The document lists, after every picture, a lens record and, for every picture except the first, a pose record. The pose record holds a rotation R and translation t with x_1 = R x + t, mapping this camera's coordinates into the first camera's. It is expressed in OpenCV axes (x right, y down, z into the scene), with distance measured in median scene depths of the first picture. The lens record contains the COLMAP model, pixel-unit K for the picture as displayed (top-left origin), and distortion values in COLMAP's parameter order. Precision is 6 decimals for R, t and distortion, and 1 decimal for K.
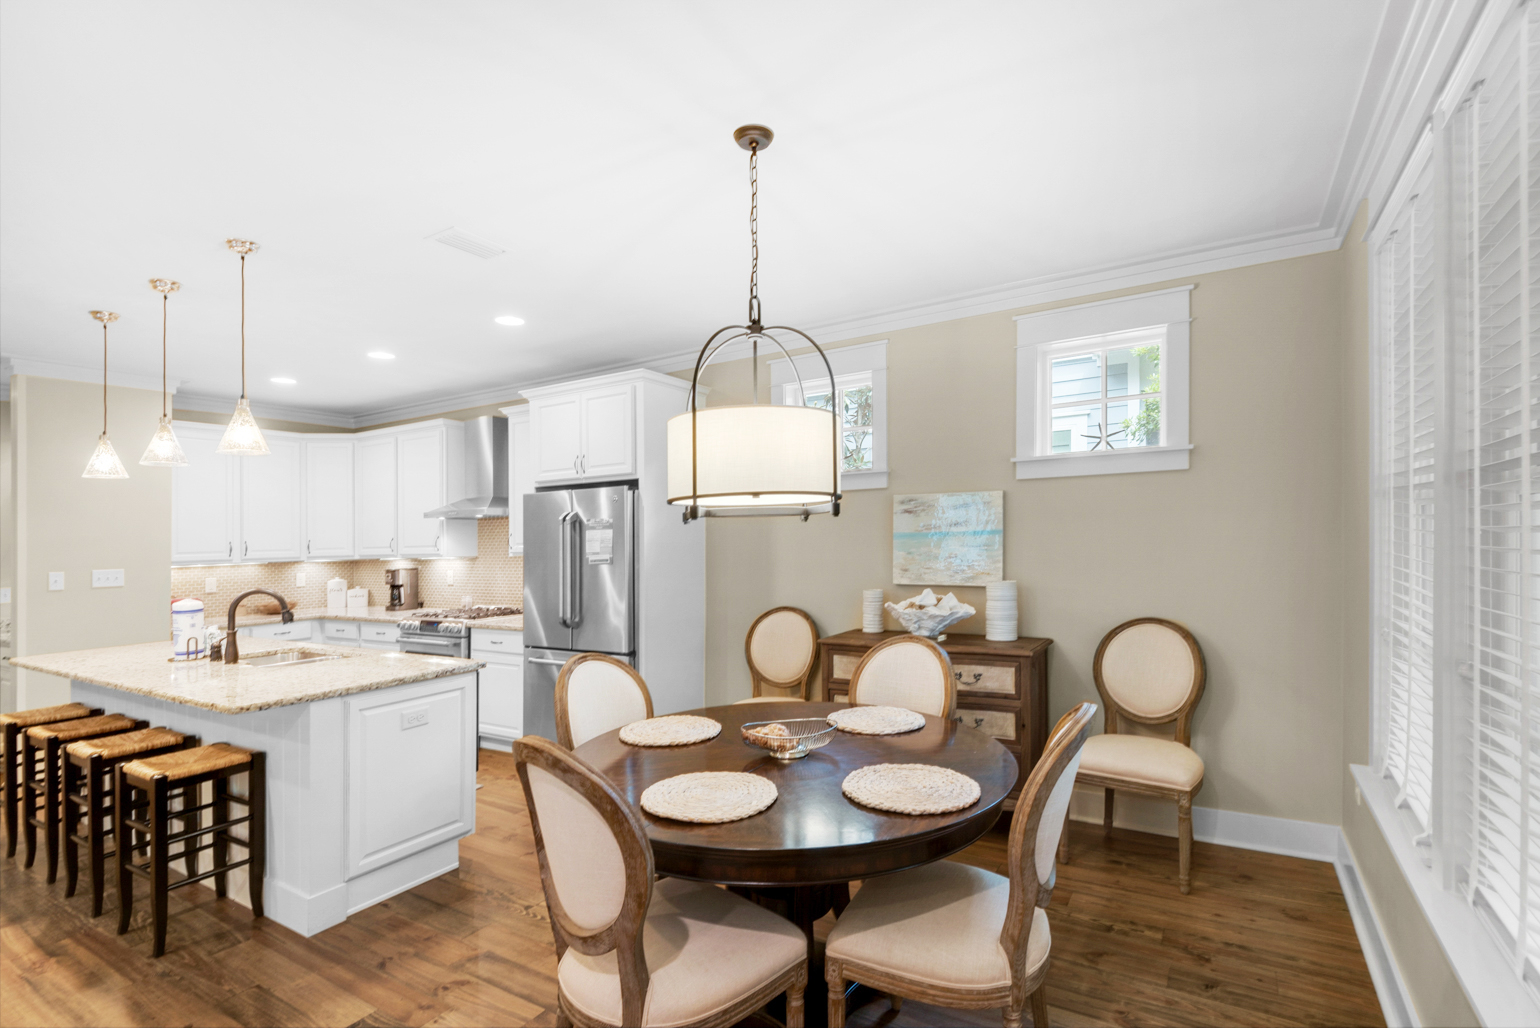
lens RADIAL K [[743.5, 0, 757.8], [0, 743.5, 530.2], [0, 0, 1]] dist [0.019773, -0.000500]
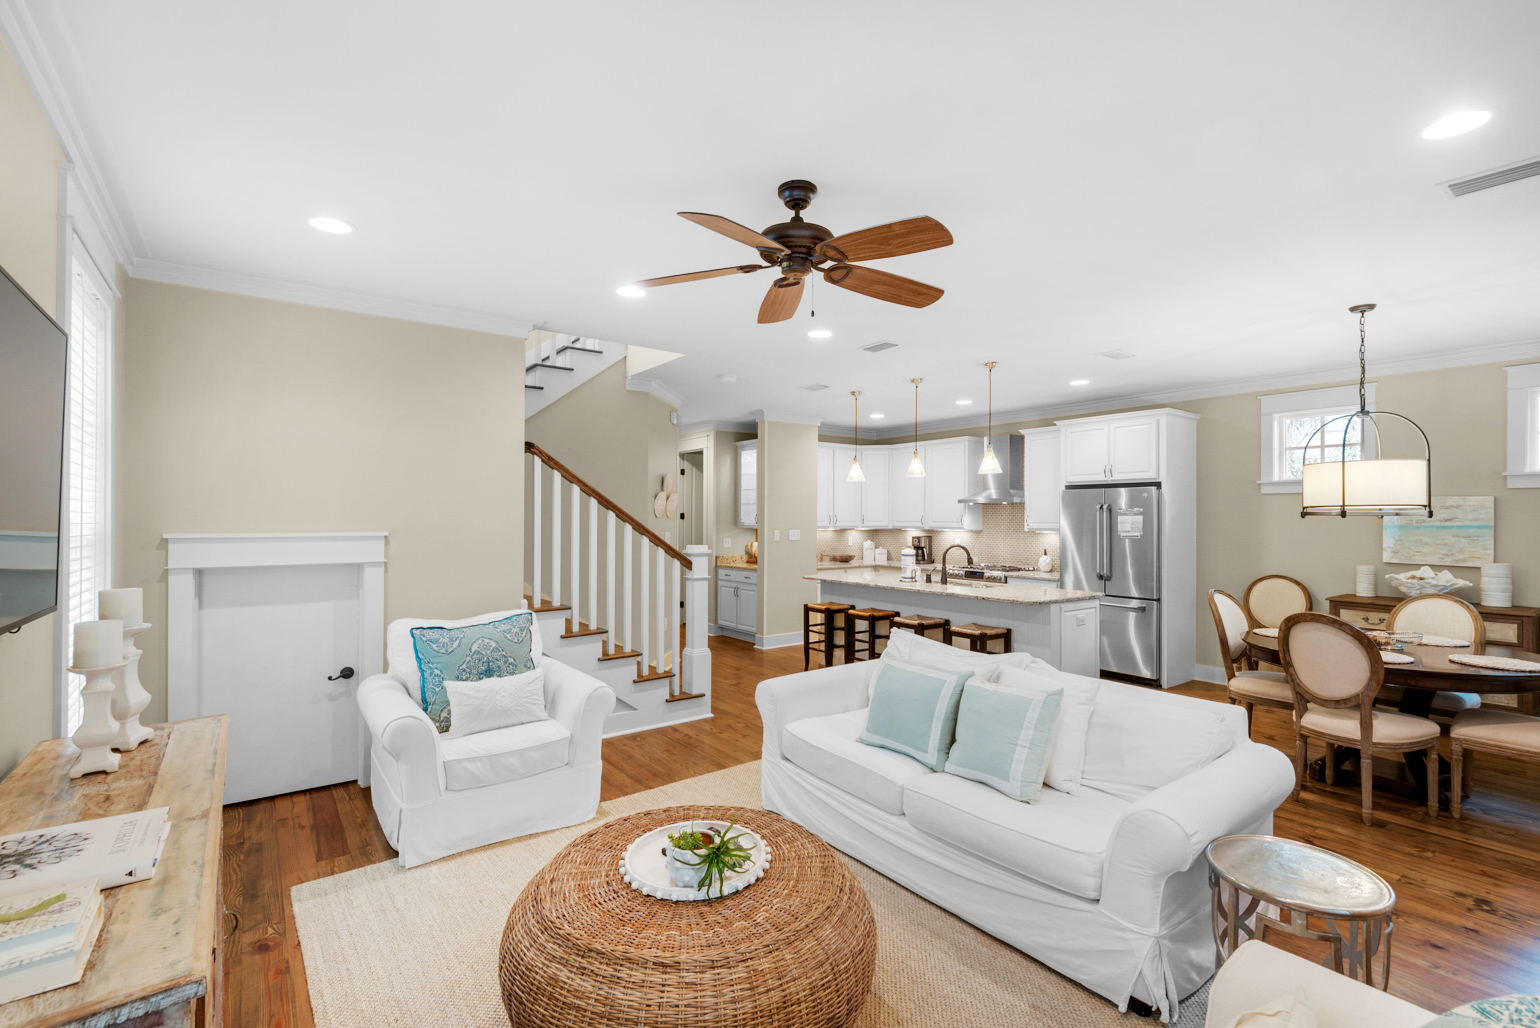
lens RADIAL K [[700.5, 0, 758.4], [0, 700.5, 491.1], [0, 0, 1]] dist [-0.002524, -0.001102]
pose [[0.926175, 0.015849, -0.376760, -0.404666], [-0.024608, 0.999527, -0.018445, -0.006135], [0.376289, 0.026355, 0.926127, -0.630017]]
